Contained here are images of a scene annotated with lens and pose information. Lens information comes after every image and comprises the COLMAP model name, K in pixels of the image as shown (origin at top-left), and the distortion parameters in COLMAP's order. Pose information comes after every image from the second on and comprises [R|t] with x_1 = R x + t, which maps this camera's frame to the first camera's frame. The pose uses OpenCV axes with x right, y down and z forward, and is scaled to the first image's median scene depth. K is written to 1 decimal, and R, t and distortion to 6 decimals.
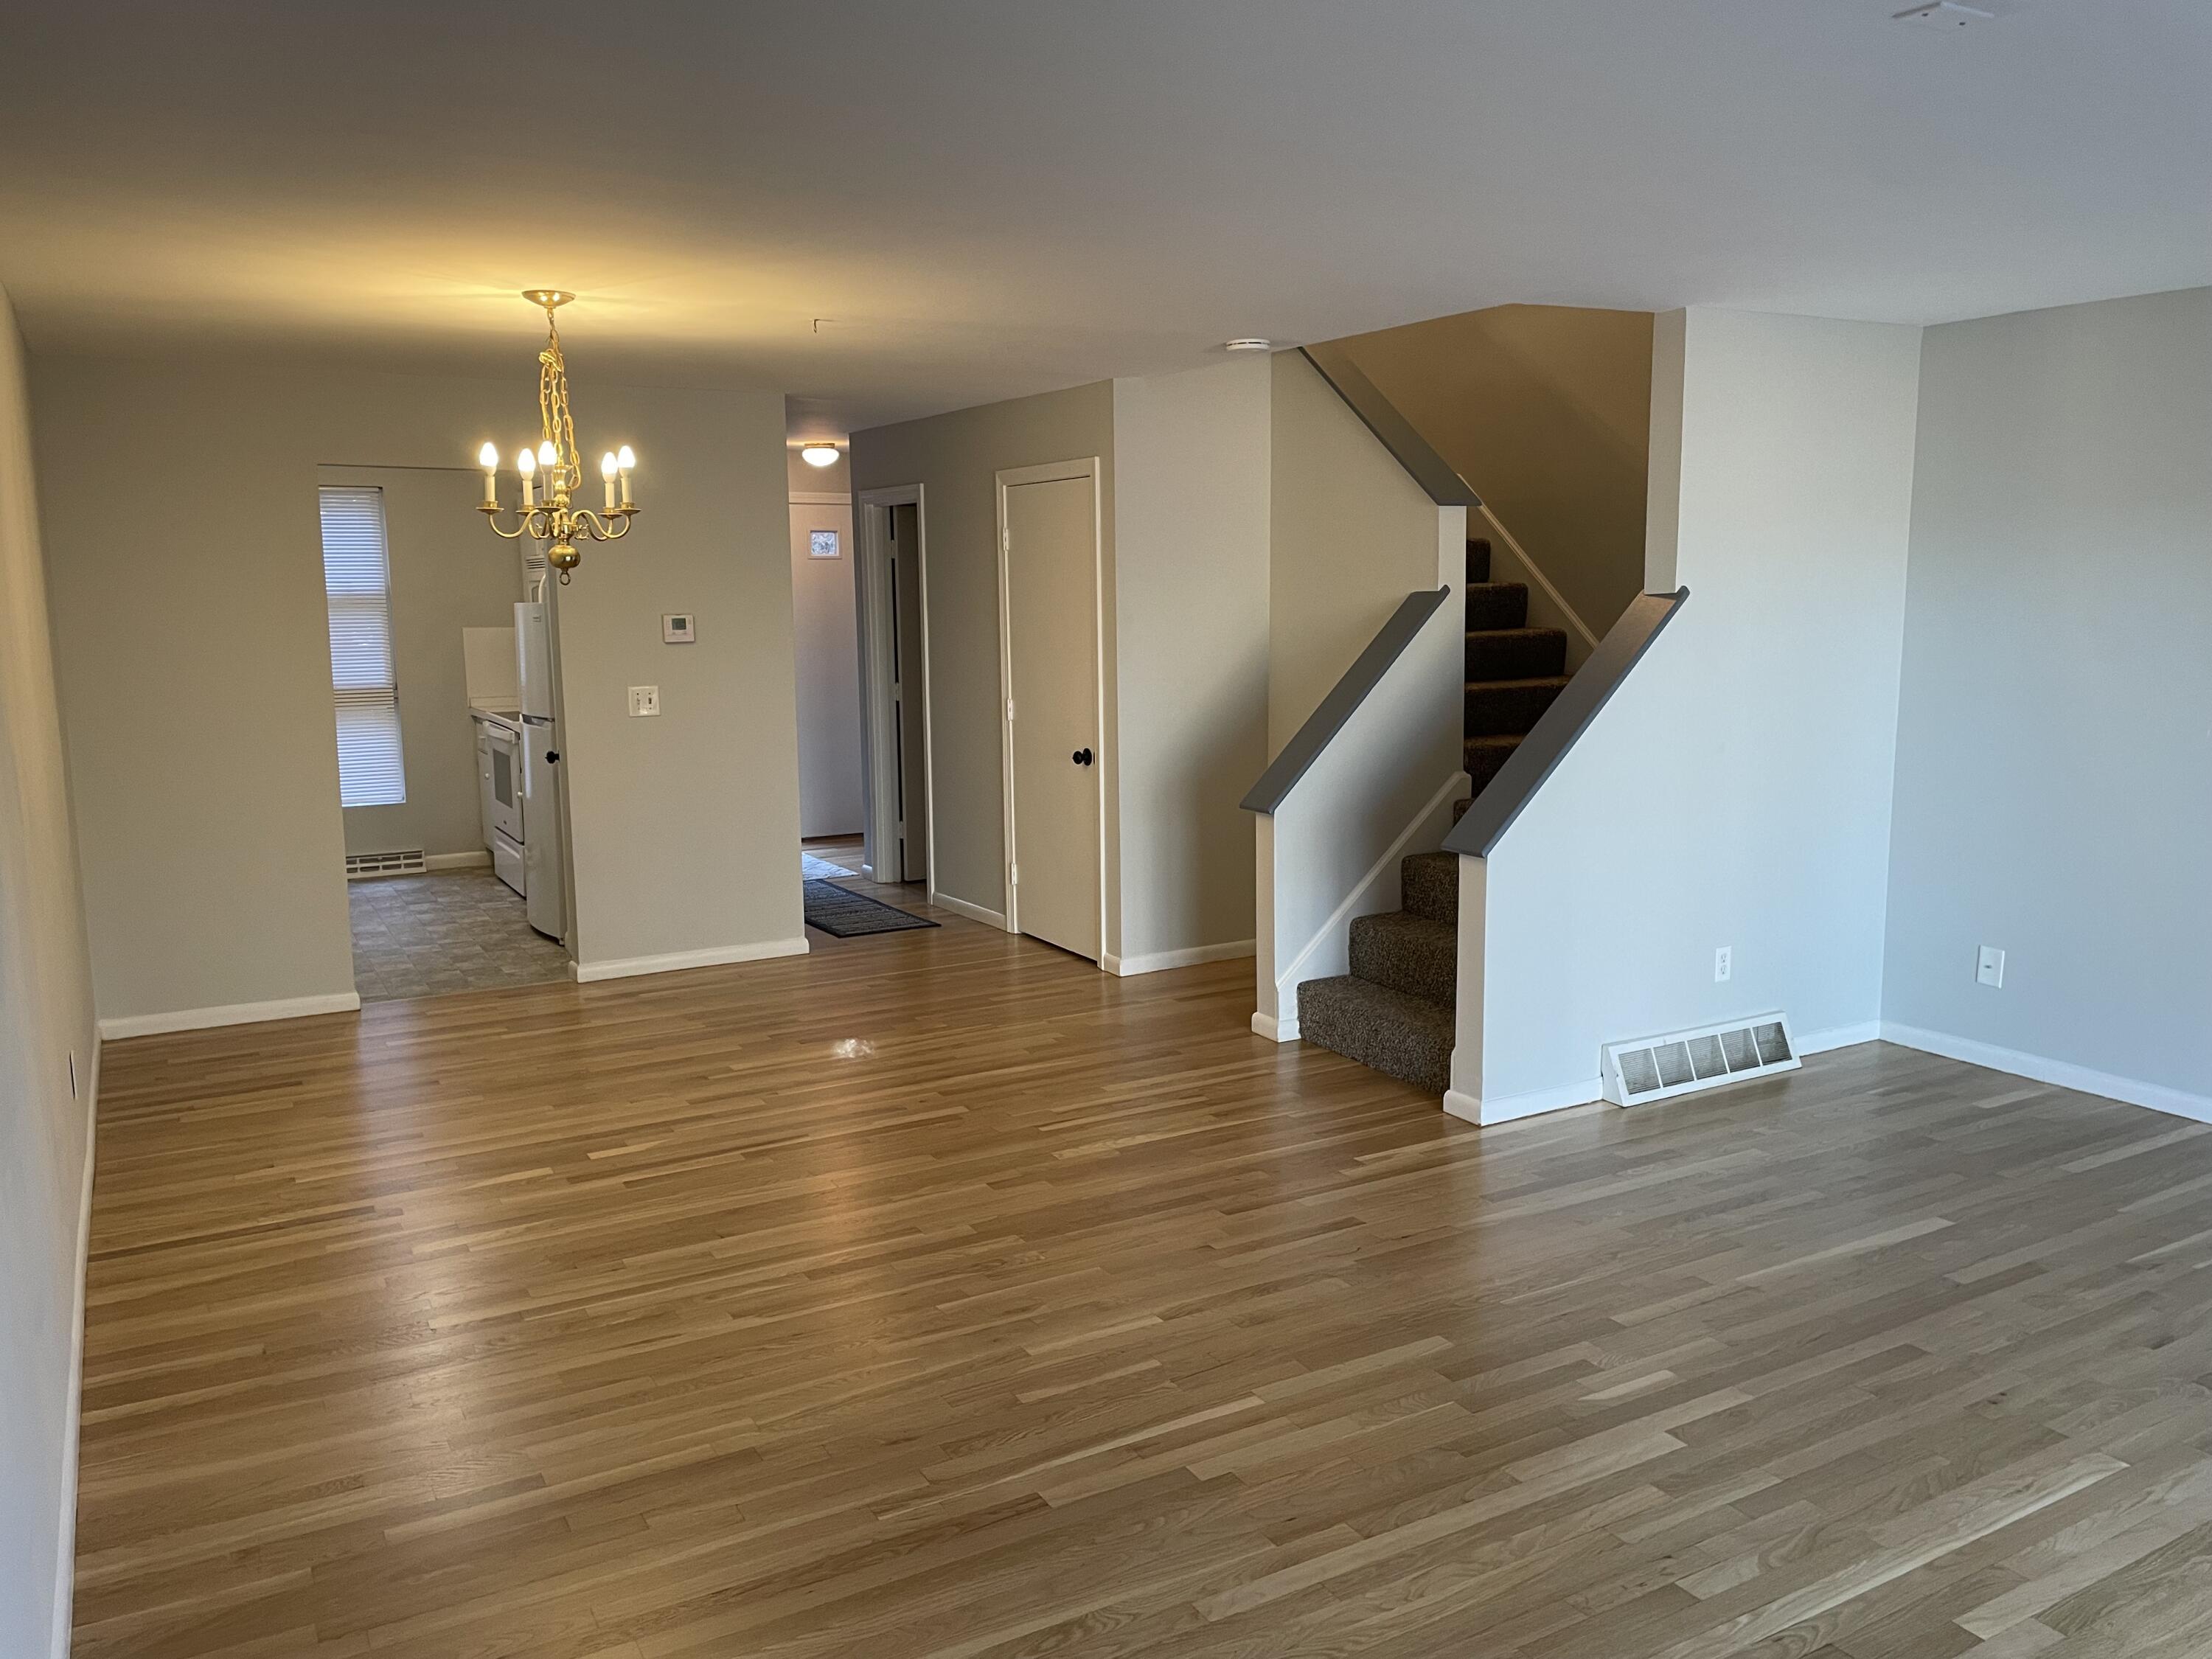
lens RADIAL K [[1680.5, 0, 1102.6], [0, 1680.5, 824.1], [0, 0, 1]] dist [0.087725, -0.109994]
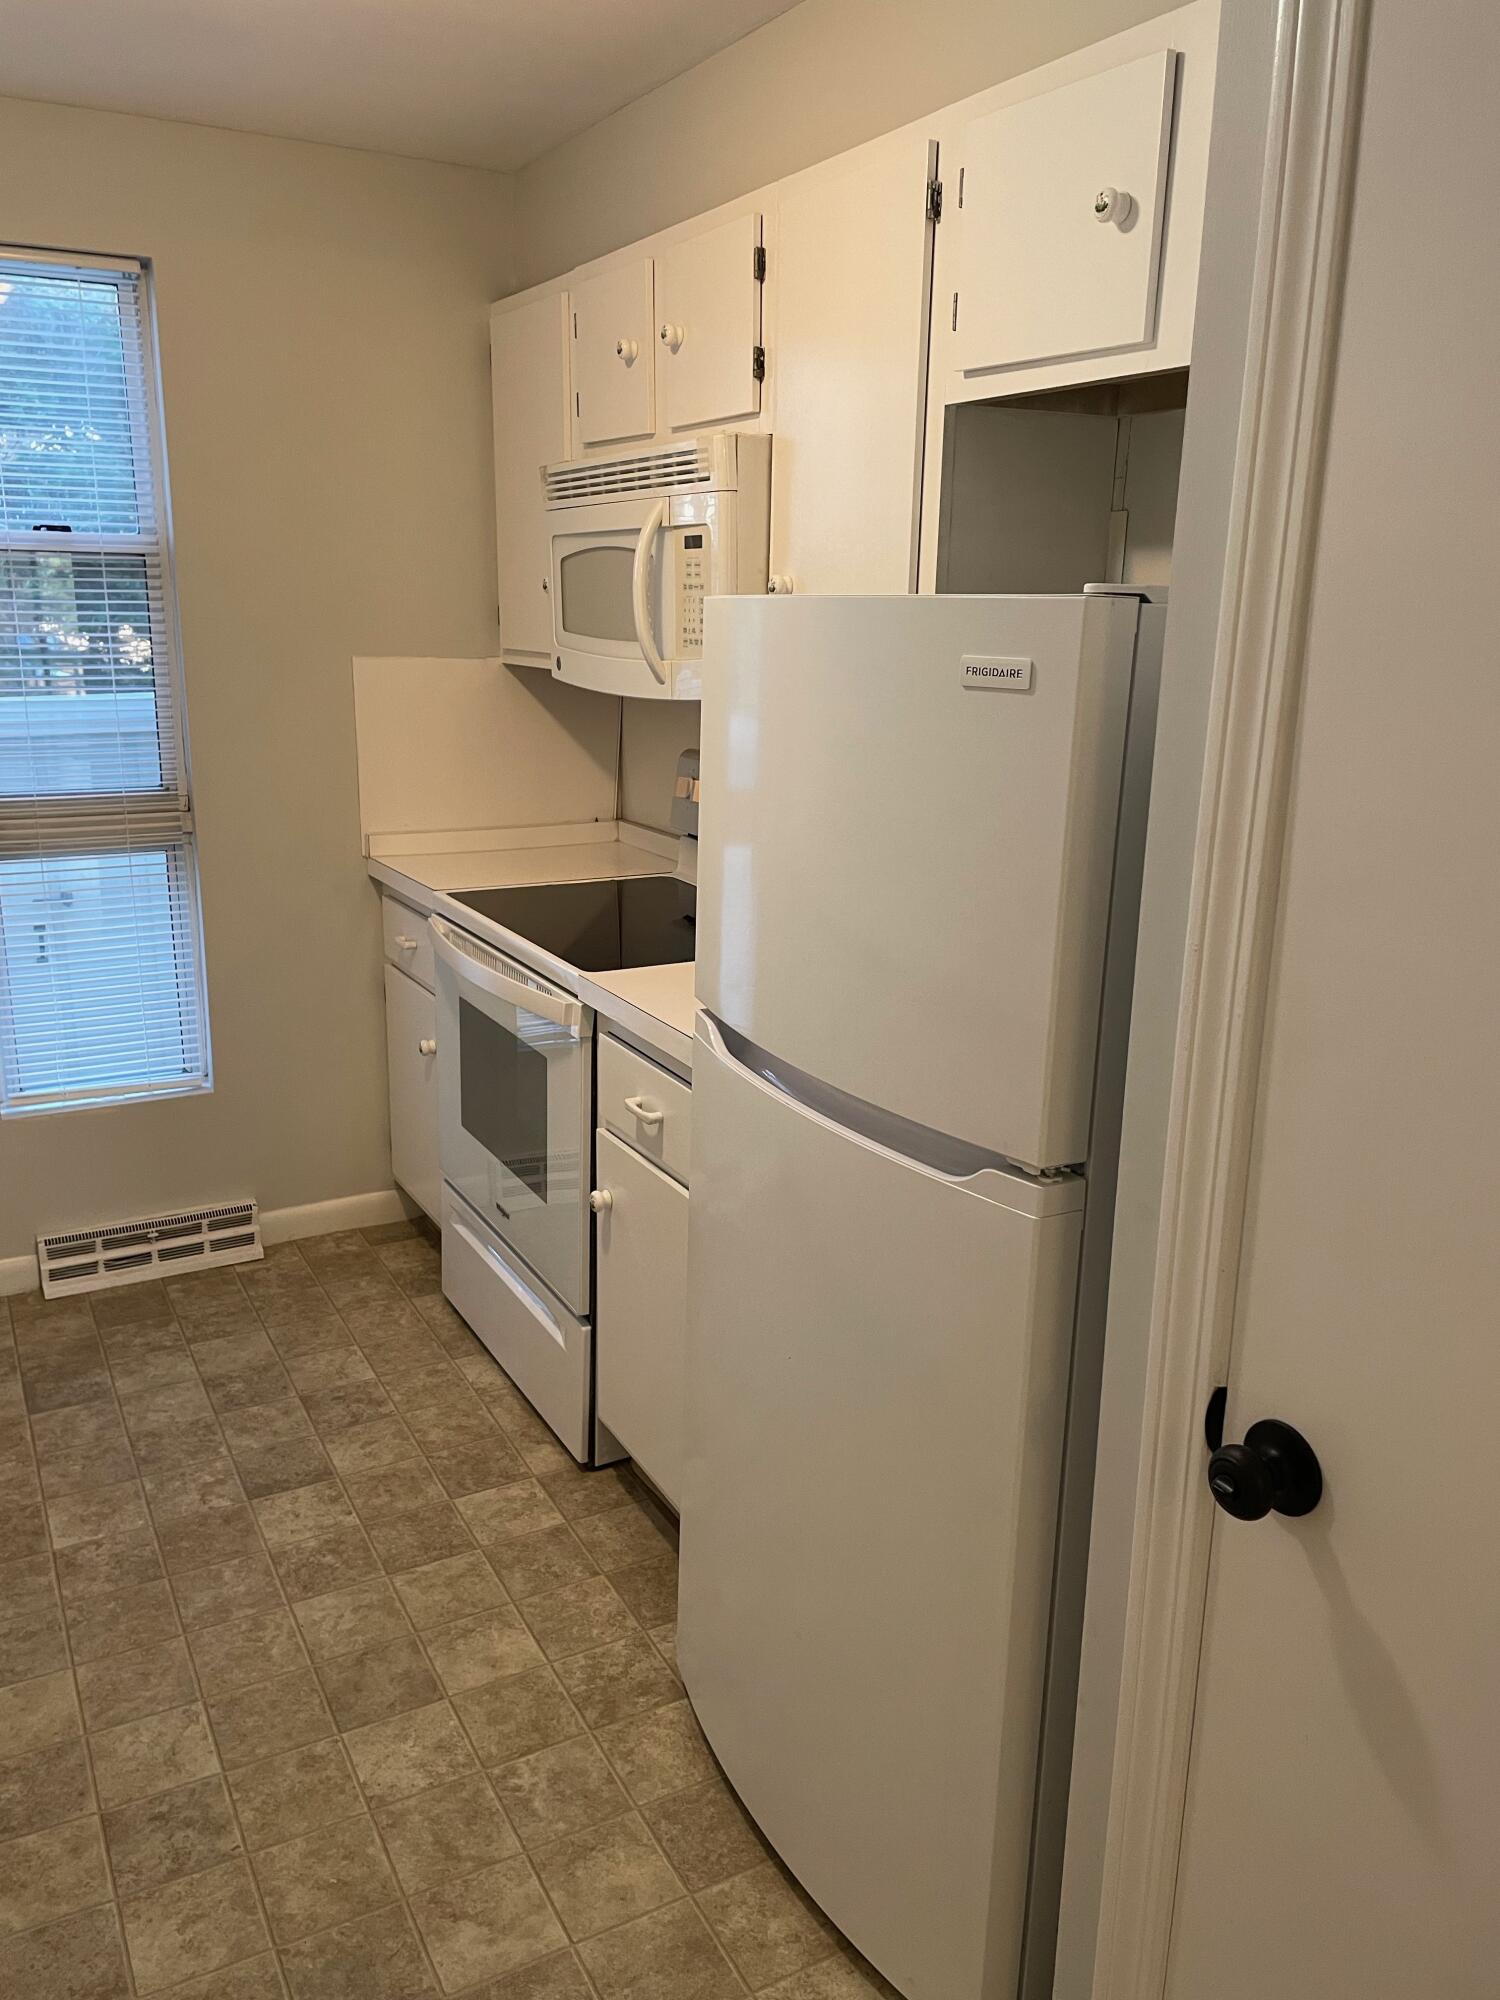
lens RADIAL K [[1519.4, 0, 739.8], [0, 1519.4, 985.8], [0, 0, 1]] dist [0.087725, -0.109994]
pose [[0.999572, 0.029261, 0.000244, -0.287017], [-0.029115, 0.993668, 0.108520, -0.081788], [0.002933, -0.108480, 0.994094, 0.643556]]
